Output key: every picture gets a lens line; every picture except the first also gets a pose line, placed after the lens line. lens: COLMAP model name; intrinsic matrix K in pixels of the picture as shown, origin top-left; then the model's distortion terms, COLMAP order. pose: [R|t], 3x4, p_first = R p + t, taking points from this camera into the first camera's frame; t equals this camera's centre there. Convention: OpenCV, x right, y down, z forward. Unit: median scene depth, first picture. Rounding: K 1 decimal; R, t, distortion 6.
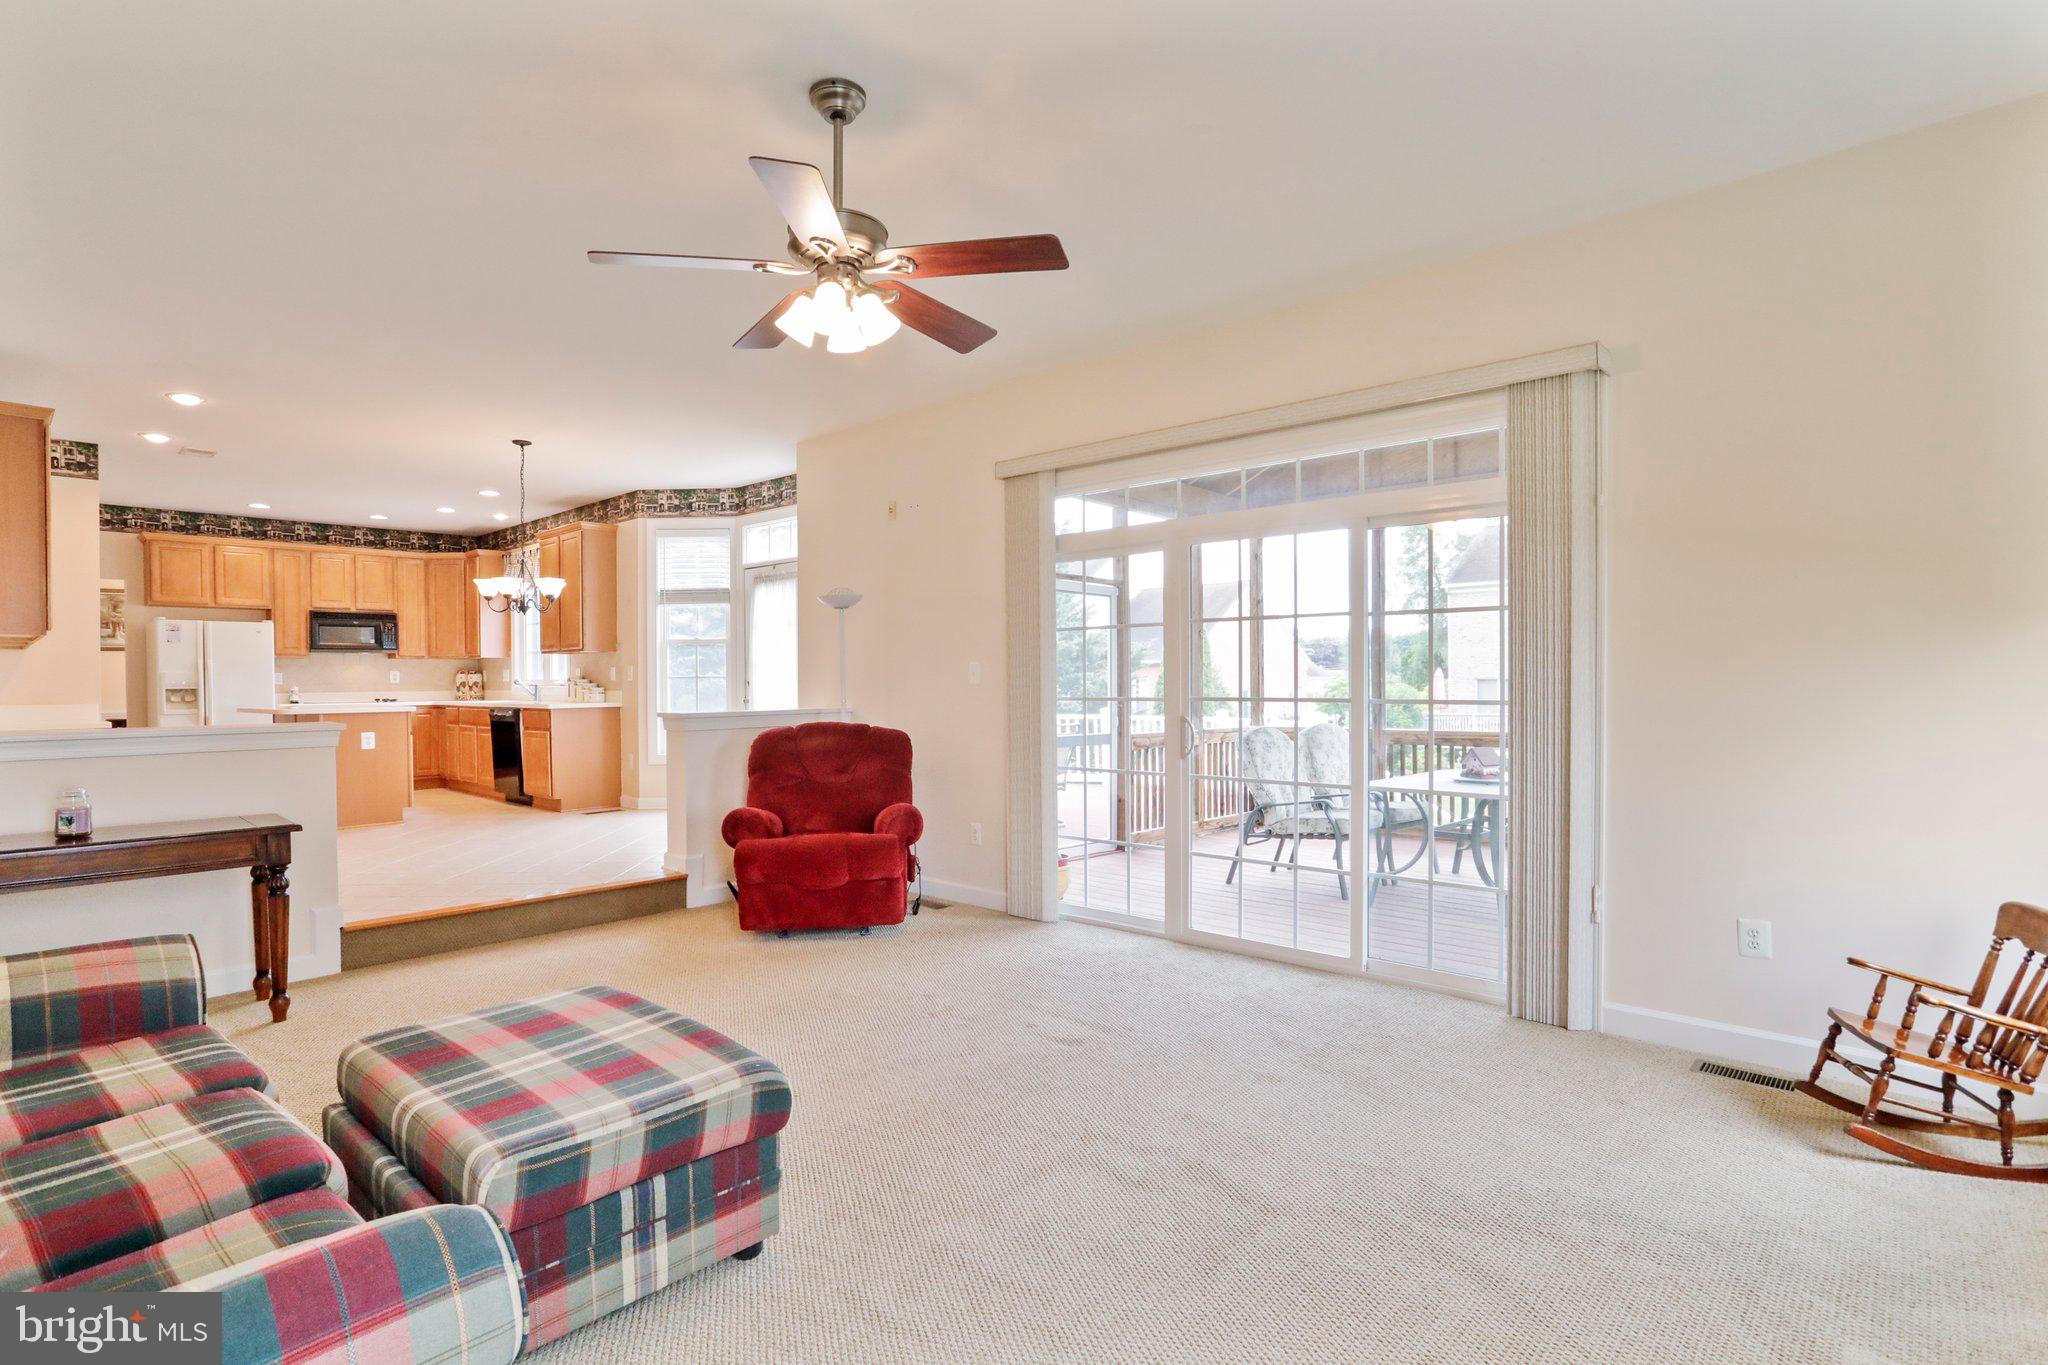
lens RADIAL K [[1027.2, 0, 1022.9], [0, 1027.2, 705.1], [0, 0, 1]] dist [-0.021451, 0.015548]
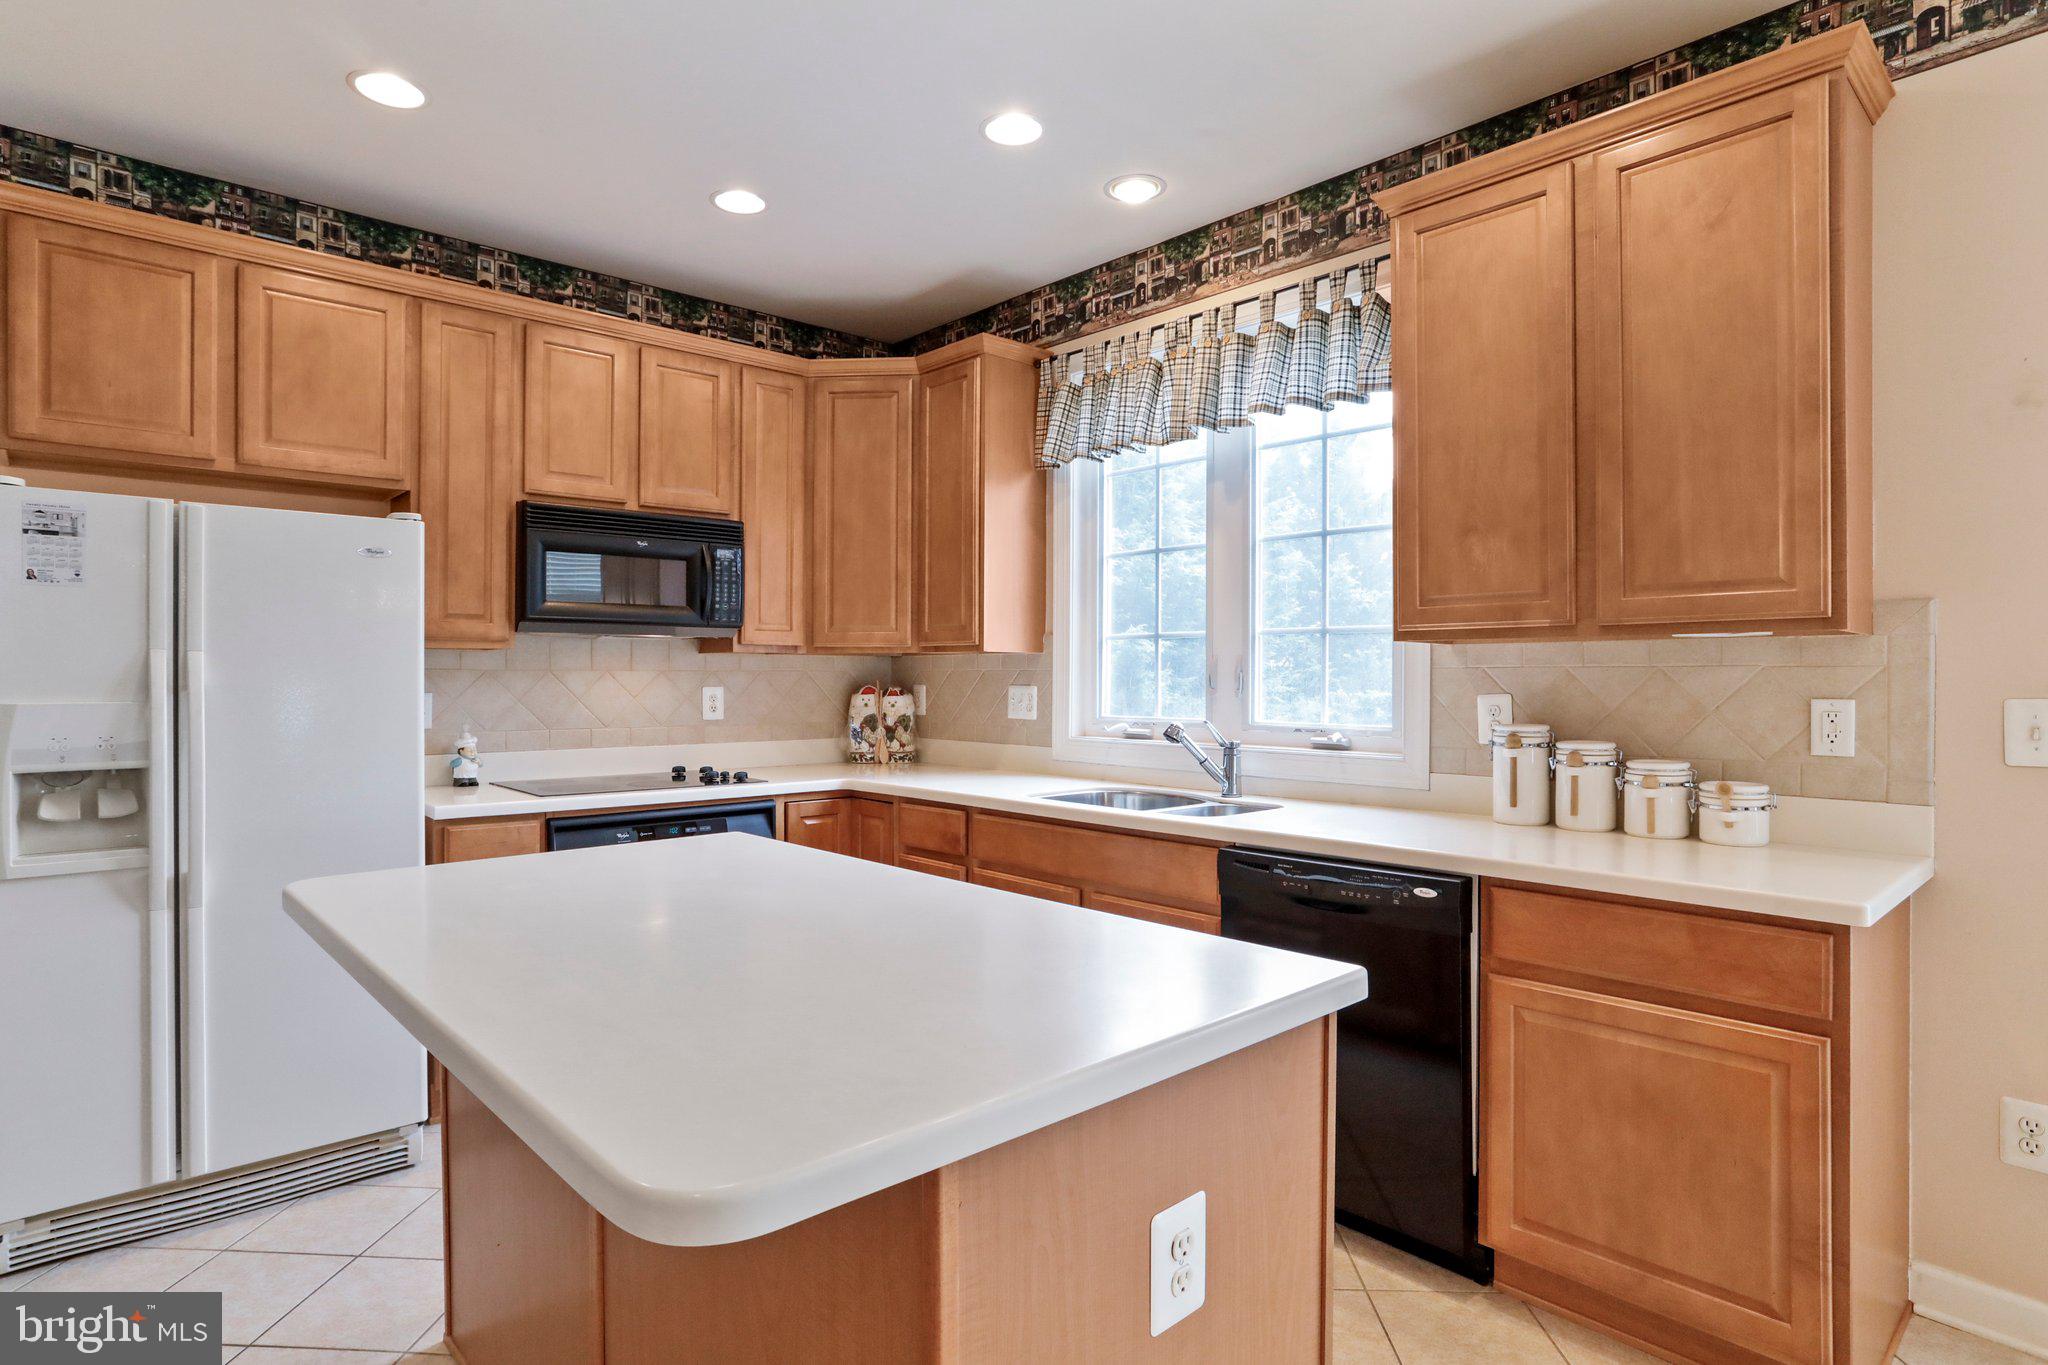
lens RADIAL K [[1079.0, 0, 1026.8], [0, 1079.0, 683.8], [0, 0, 1]] dist [-0.036294, 0.016968]
pose [[0.997859, 0.011387, -0.064399, -0.540932], [-0.012491, 0.999781, -0.016766, -0.033137], [0.064194, 0.017534, 0.997783, 0.706311]]
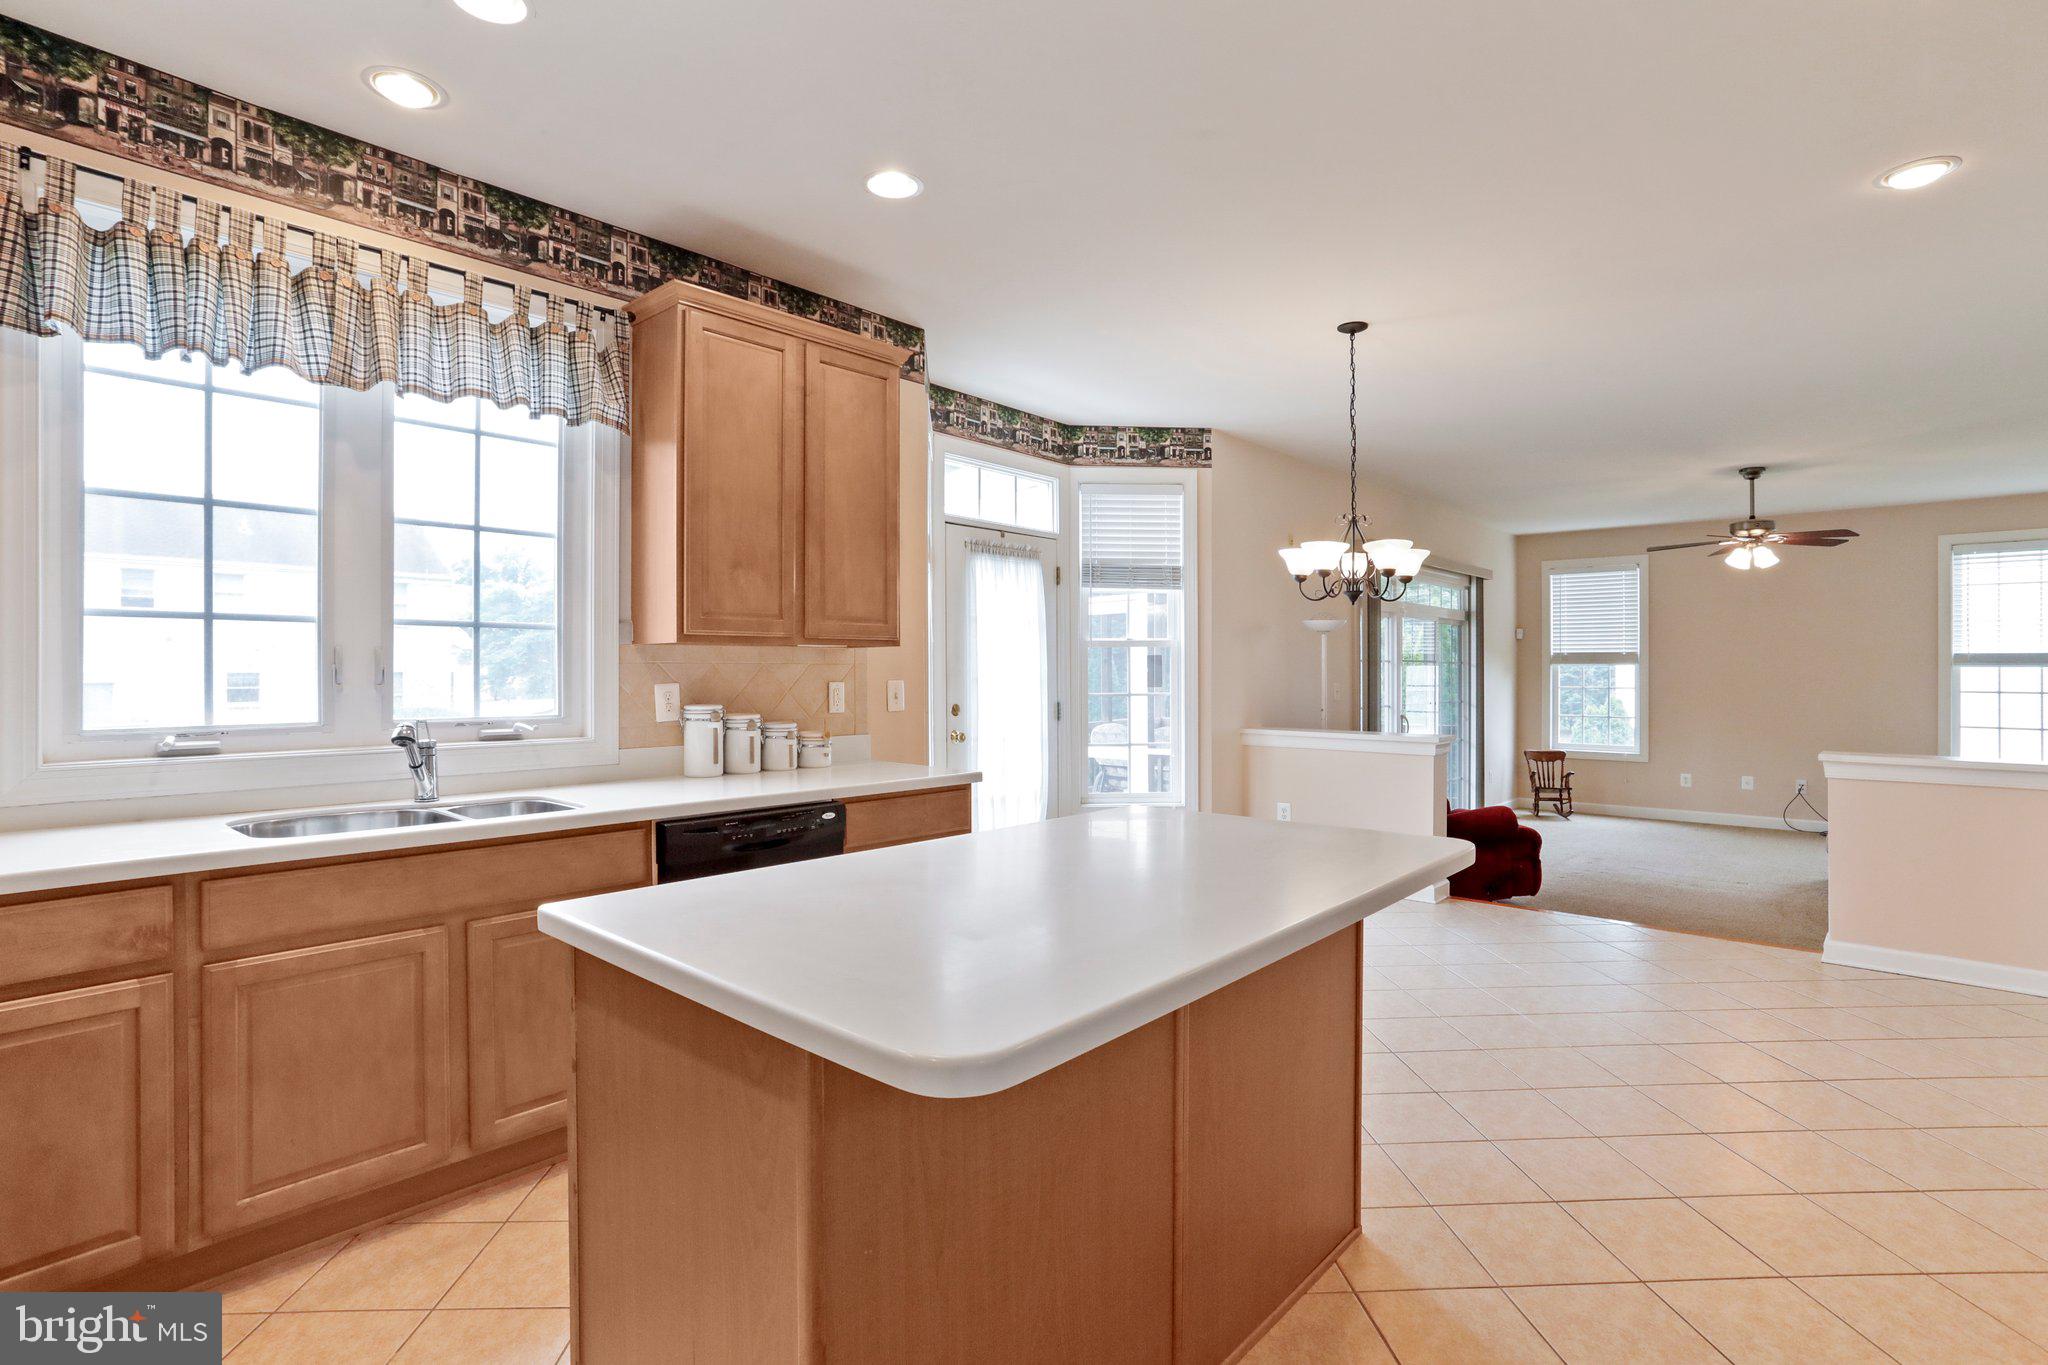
lens RADIAL K [[1027.2, 0, 1044.1], [0, 1027.2, 654.6], [0, 0, 1]] dist [-0.021451, 0.015548]
pose [[-0.045093, 0.021588, 0.998749, -0.801470], [0.019898, 0.999588, -0.020708, -0.036724], [-0.998785, 0.018939, -0.045504, 0.885310]]
